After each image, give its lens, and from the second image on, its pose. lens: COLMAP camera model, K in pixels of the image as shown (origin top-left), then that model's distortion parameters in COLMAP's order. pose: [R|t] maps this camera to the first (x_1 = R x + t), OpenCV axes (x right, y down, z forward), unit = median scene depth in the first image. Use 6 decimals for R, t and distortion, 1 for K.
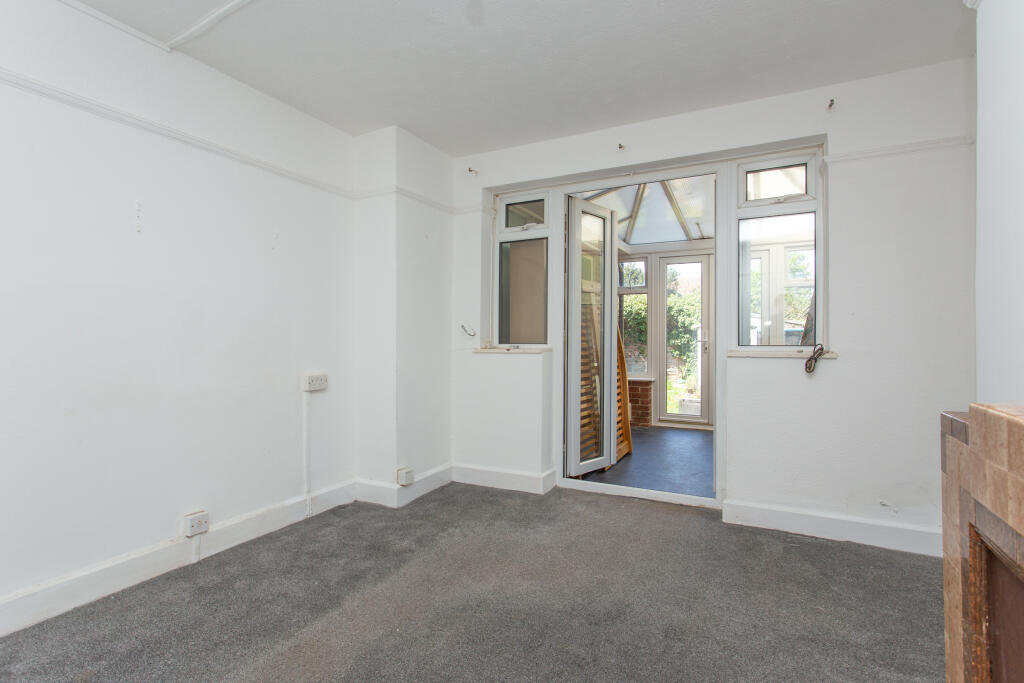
lens RADIAL K [[489.8, 0, 509.5], [0, 489.8, 339.9], [0, 0, 1]] dist [0.003293, 0.000449]
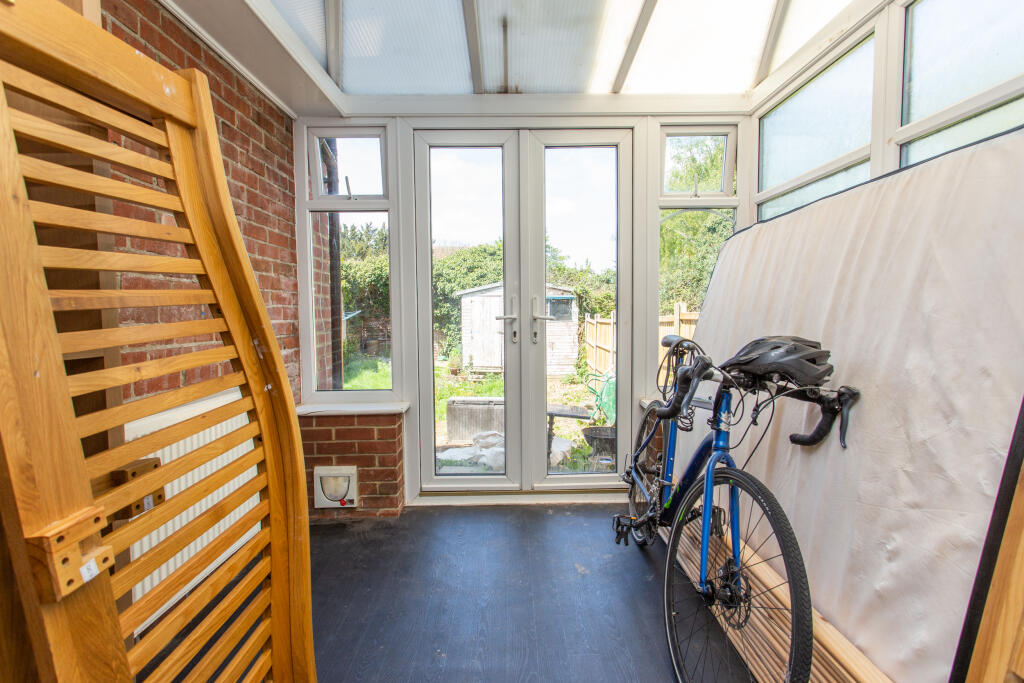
lens RADIAL K [[502.3, 0, 513.6], [0, 502.3, 331.2], [0, 0, 1]] dist [-0.000343, 0.000031]
pose [[0.882585, -0.032220, 0.469048, 0.281964], [0.011550, 0.998834, 0.046880, -0.012676], [-0.470011, -0.035958, 0.881928, 0.932435]]
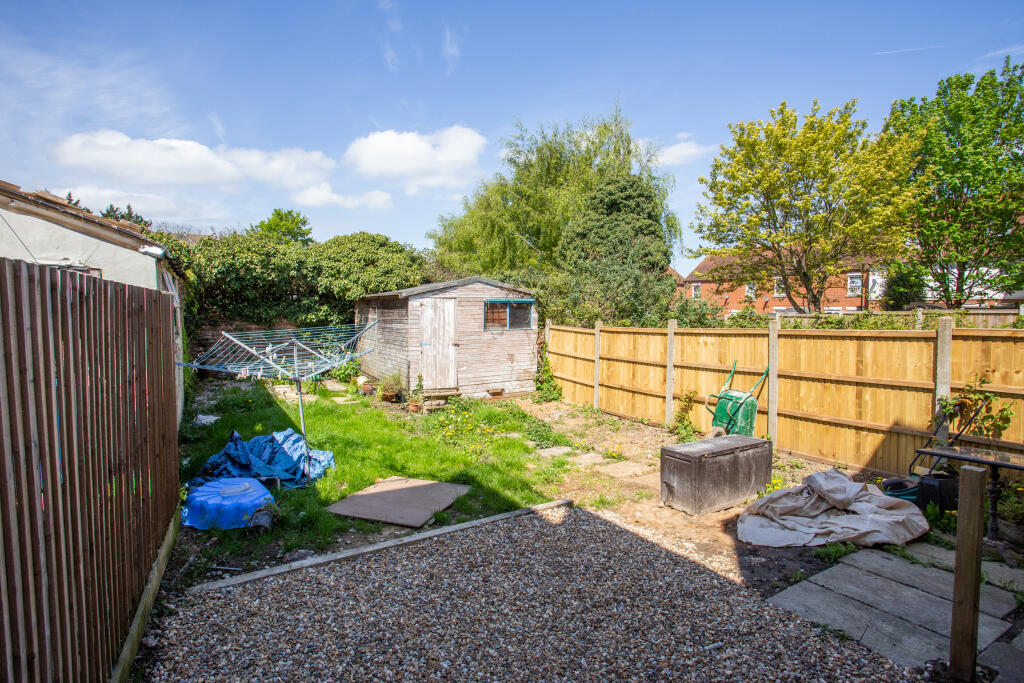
lens RADIAL K [[508.2, 0, 514.7], [0, 508.2, 323.2], [0, 0, 1]] dist [-0.045368, 0.000672]
pose [[0.533065, -0.030532, 0.845524, -0.380775], [0.002827, 0.999407, 0.034306, -0.054386], [-0.846070, -0.015897, 0.532835, 2.338115]]
